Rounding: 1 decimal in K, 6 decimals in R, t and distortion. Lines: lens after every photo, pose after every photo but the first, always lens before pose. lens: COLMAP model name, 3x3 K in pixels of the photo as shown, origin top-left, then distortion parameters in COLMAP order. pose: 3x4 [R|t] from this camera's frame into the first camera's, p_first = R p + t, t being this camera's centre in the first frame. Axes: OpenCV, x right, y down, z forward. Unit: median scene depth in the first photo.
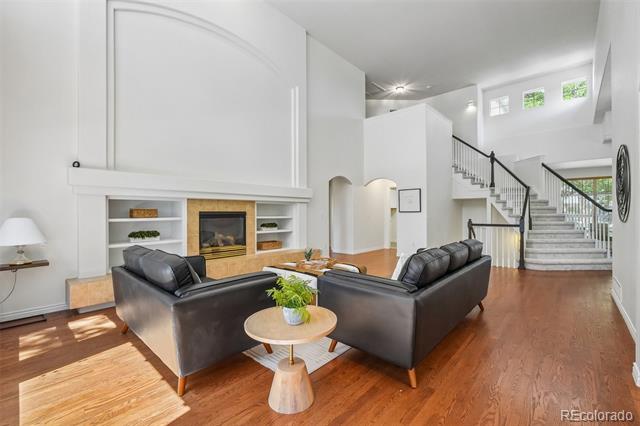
lens RADIAL K [[275.8, 0, 323.8], [0, 275.8, 212.2], [0, 0, 1]] dist [-0.004010, 0.004314]
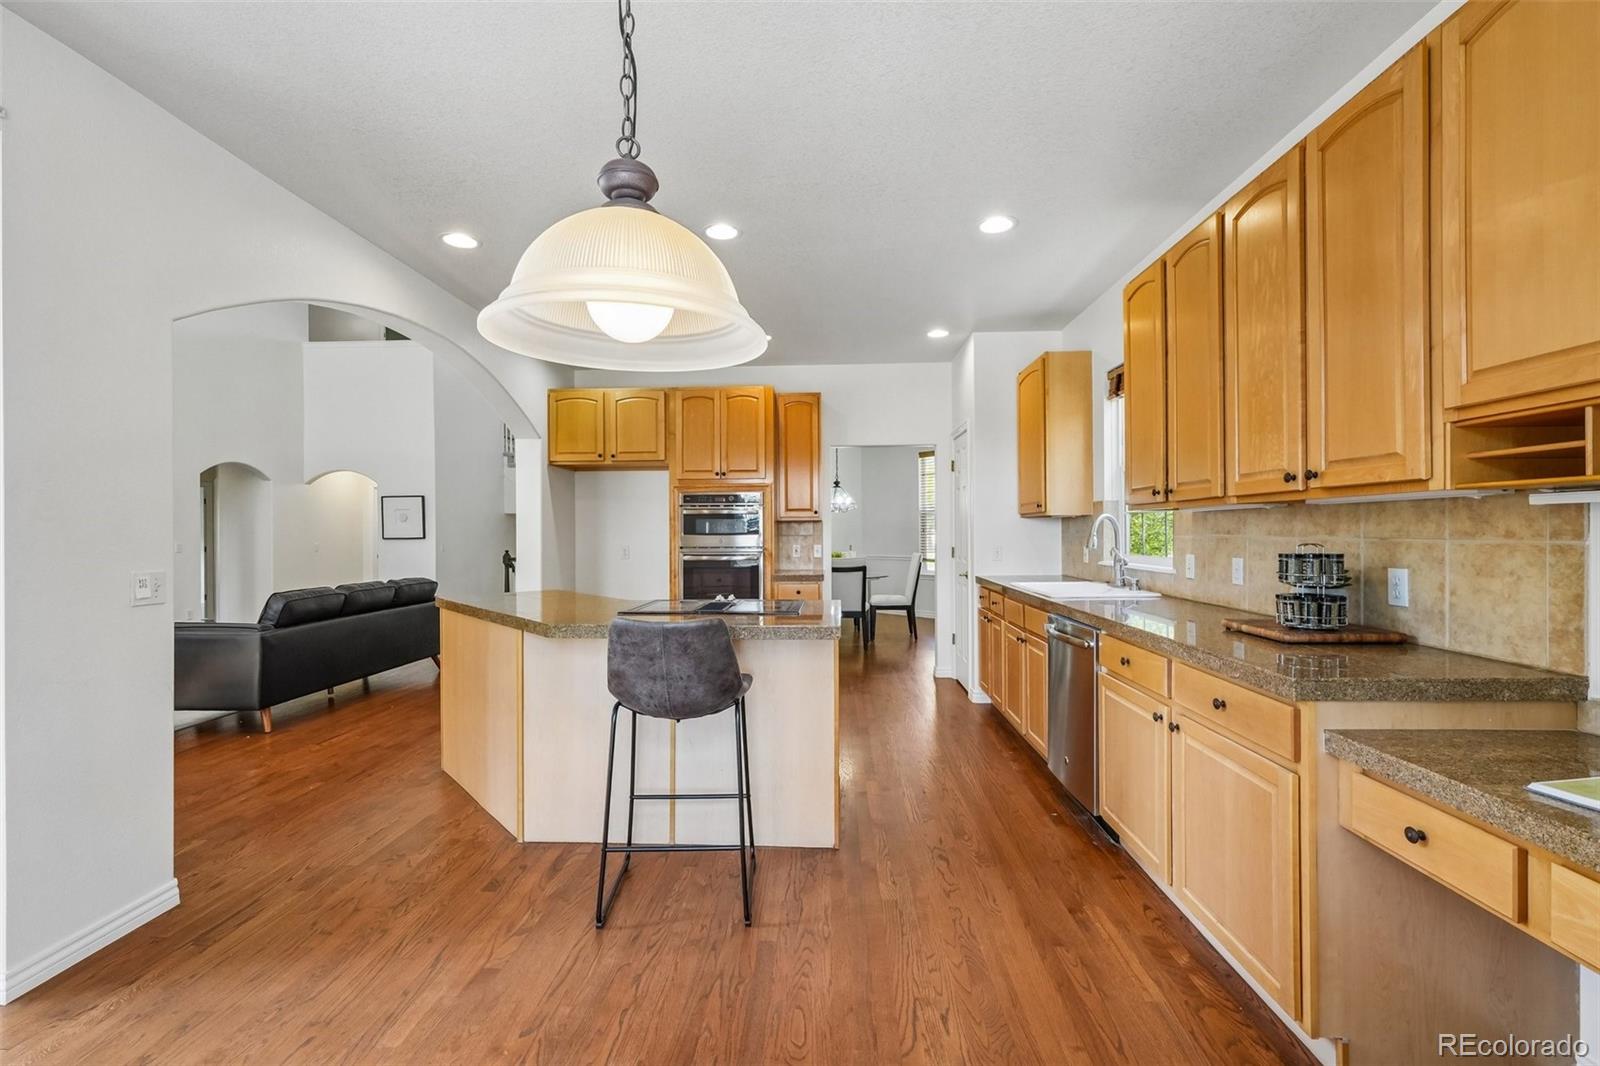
lens RADIAL K [[689.4, 0, 807.9], [0, 689.4, 530.8], [0, 0, 1]] dist [-0.004010, 0.004314]
pose [[0.768544, -0.002509, 0.639792, 0.096658], [0.004952, 0.999986, -0.002026, -0.015308], [-0.639777, 0.004725, 0.768546, -0.806269]]
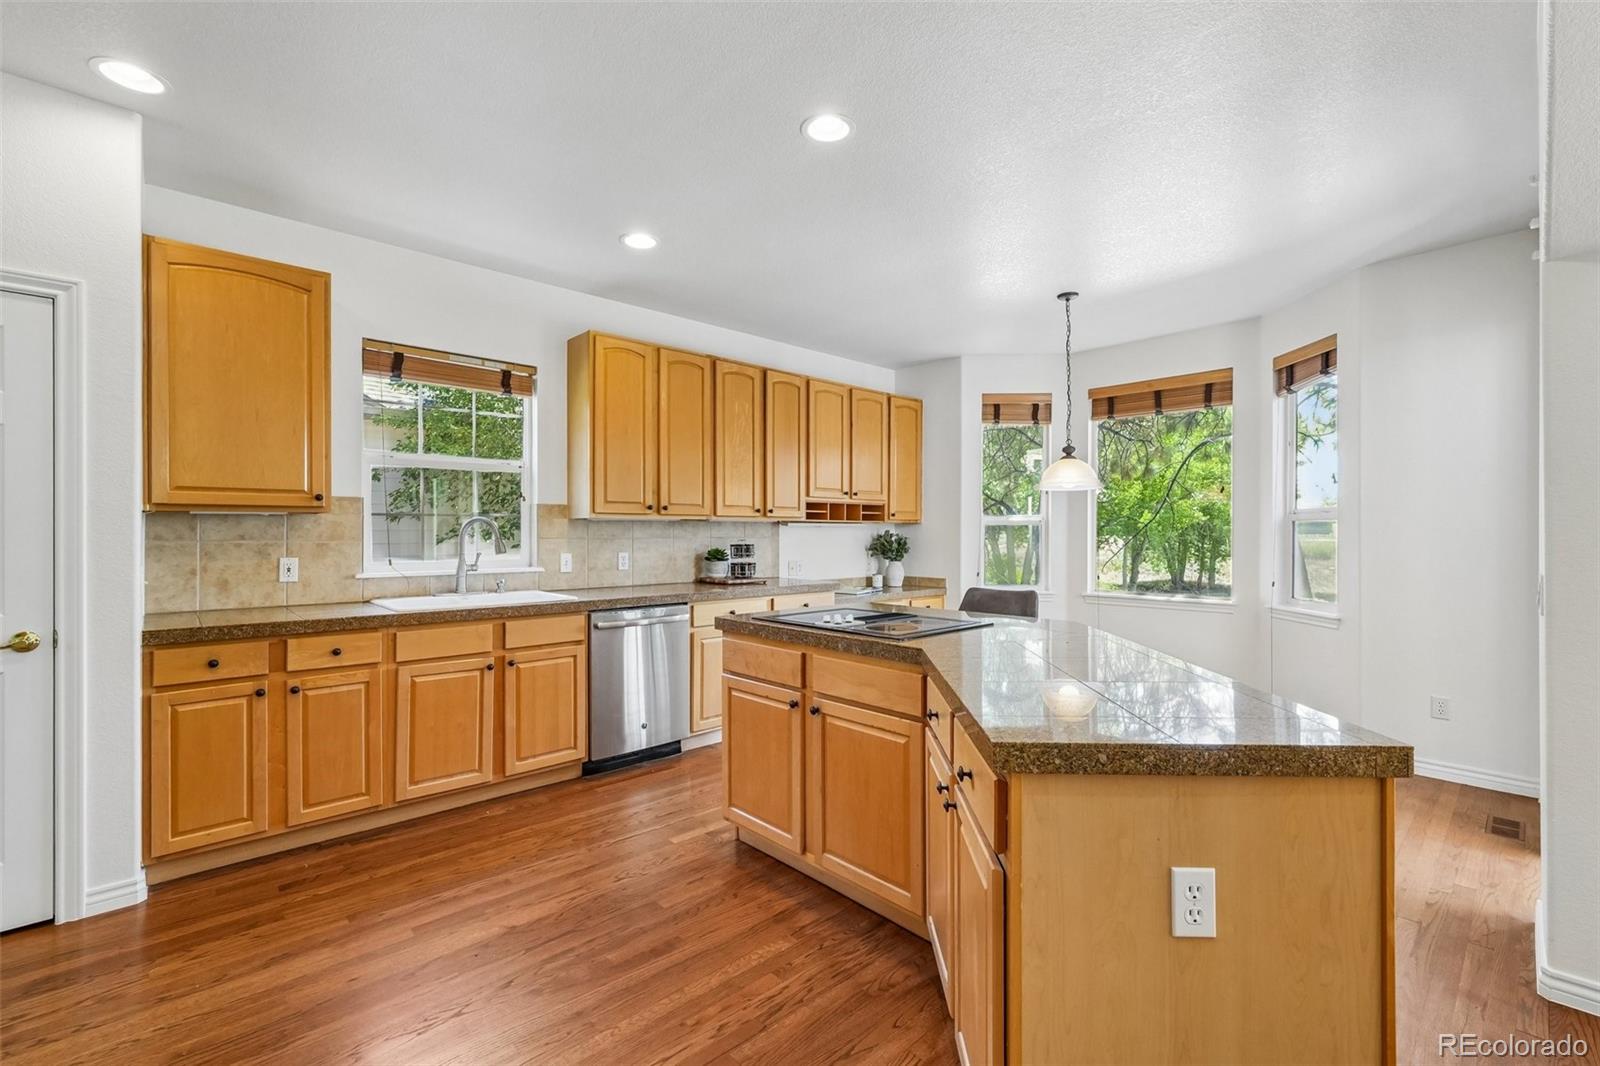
lens RADIAL K [[689.4, 0, 788.7], [0, 689.4, 529.9], [0, 0, 1]] dist [-0.004010, 0.004314]
pose [[-0.994472, 0.004588, 0.104902, 0.467371], [0.004281, 0.999986, -0.003151, -0.016949], [-0.104915, -0.002684, -0.994478, 0.346541]]
